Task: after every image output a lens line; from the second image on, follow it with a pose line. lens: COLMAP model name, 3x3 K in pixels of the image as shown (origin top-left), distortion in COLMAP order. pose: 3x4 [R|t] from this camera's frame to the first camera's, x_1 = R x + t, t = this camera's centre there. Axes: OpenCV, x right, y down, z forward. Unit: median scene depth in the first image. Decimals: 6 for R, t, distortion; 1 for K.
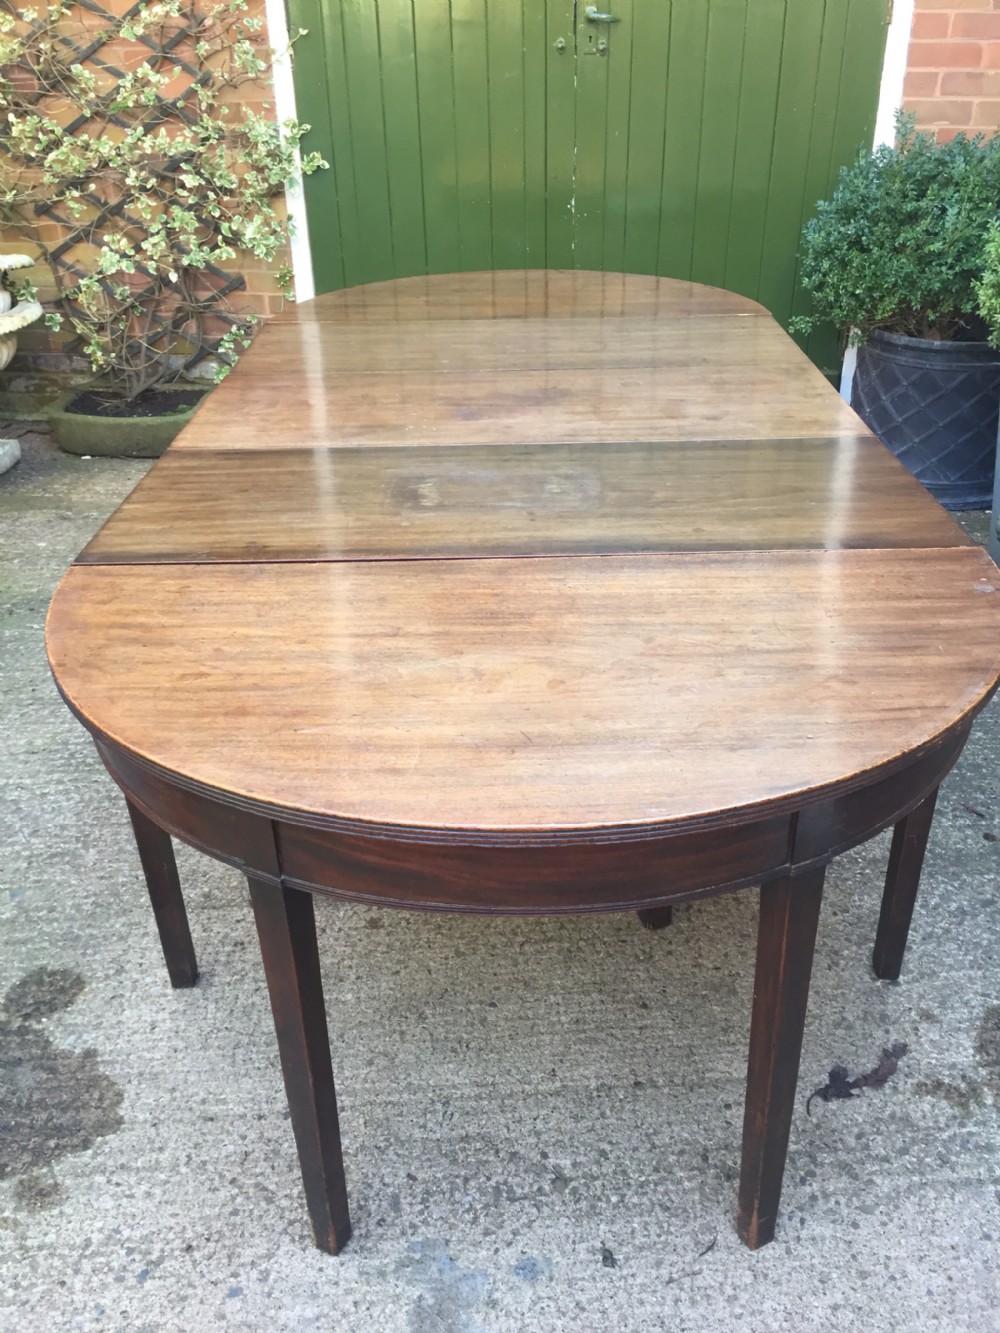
lens RADIAL K [[1140.8, 0, 507.3], [0, 1140.8, 671.4], [0, 0, 1]] dist [0.079986, -0.118242]
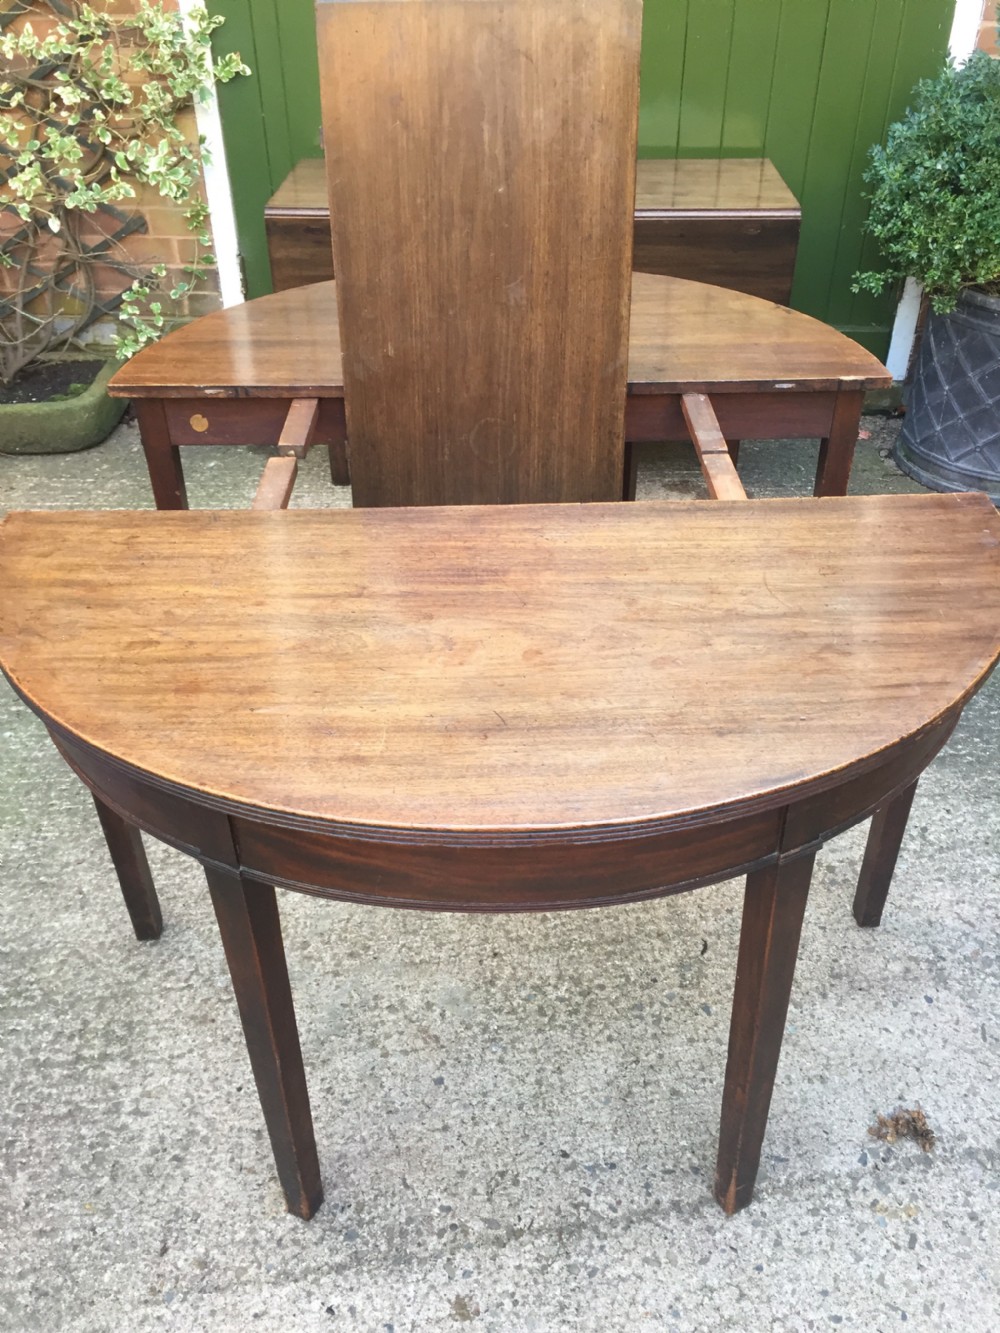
lens RADIAL K [[1140.8, 0, 506.0], [0, 1140.8, 670.8], [0, 0, 1]] dist [0.079986, -0.118242]
pose [[0.995645, -0.044658, 0.081838, -0.077009], [0.036428, 0.994377, 0.099433, -0.129026], [-0.085818, -0.096018, 0.991673, 0.213817]]
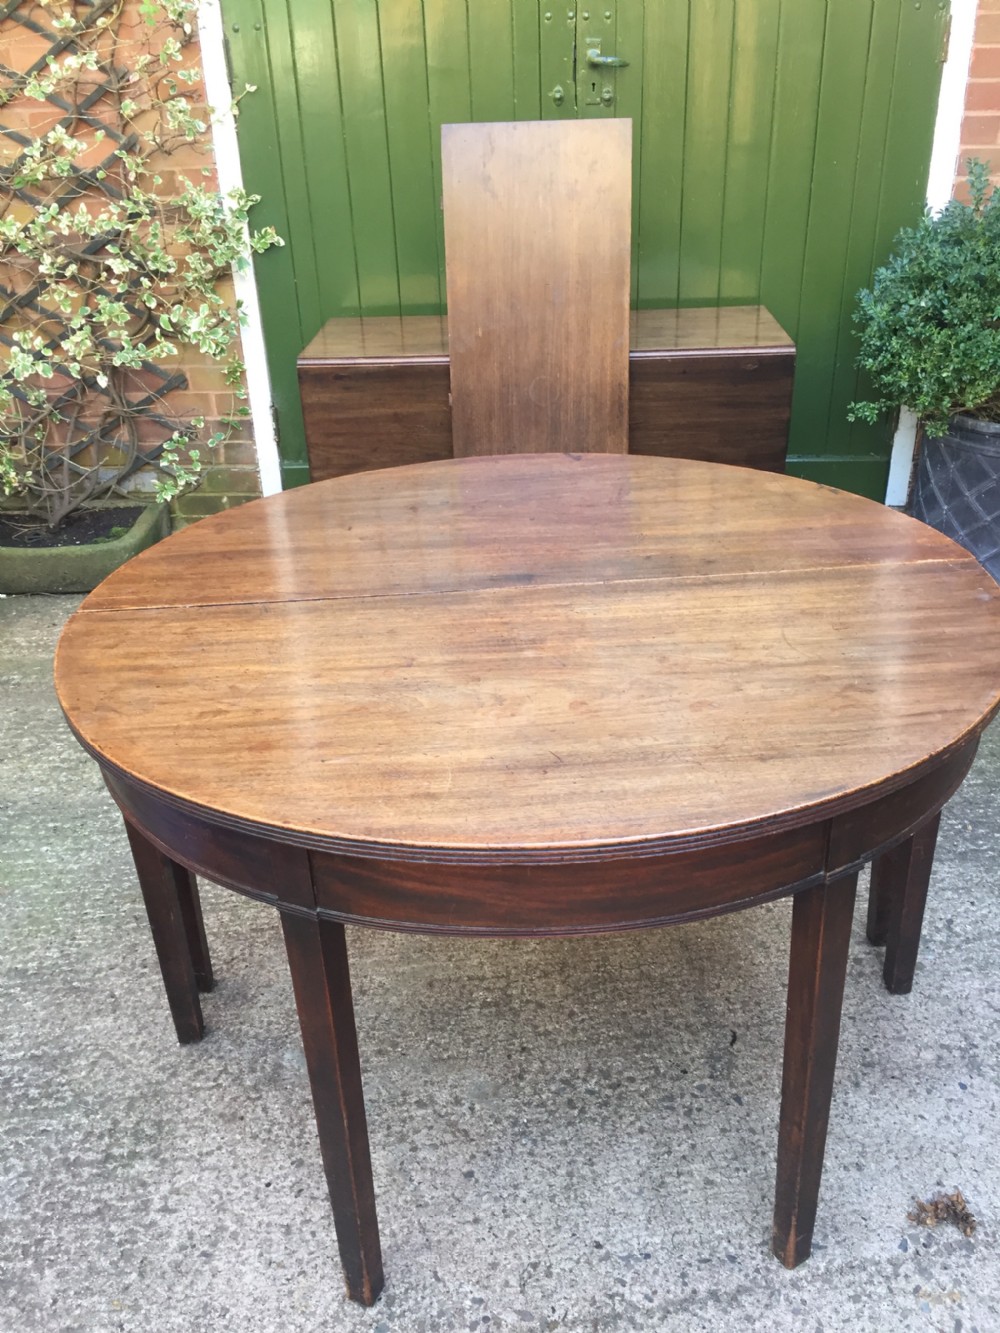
lens RADIAL K [[1140.8, 0, 506.4], [0, 1140.8, 669.5], [0, 0, 1]] dist [0.079986, -0.118242]
pose [[0.996179, -0.055076, 0.067777, -0.078604], [0.057652, 0.997664, -0.036654, -0.101724], [-0.065600, 0.040421, 0.997027, 0.192264]]
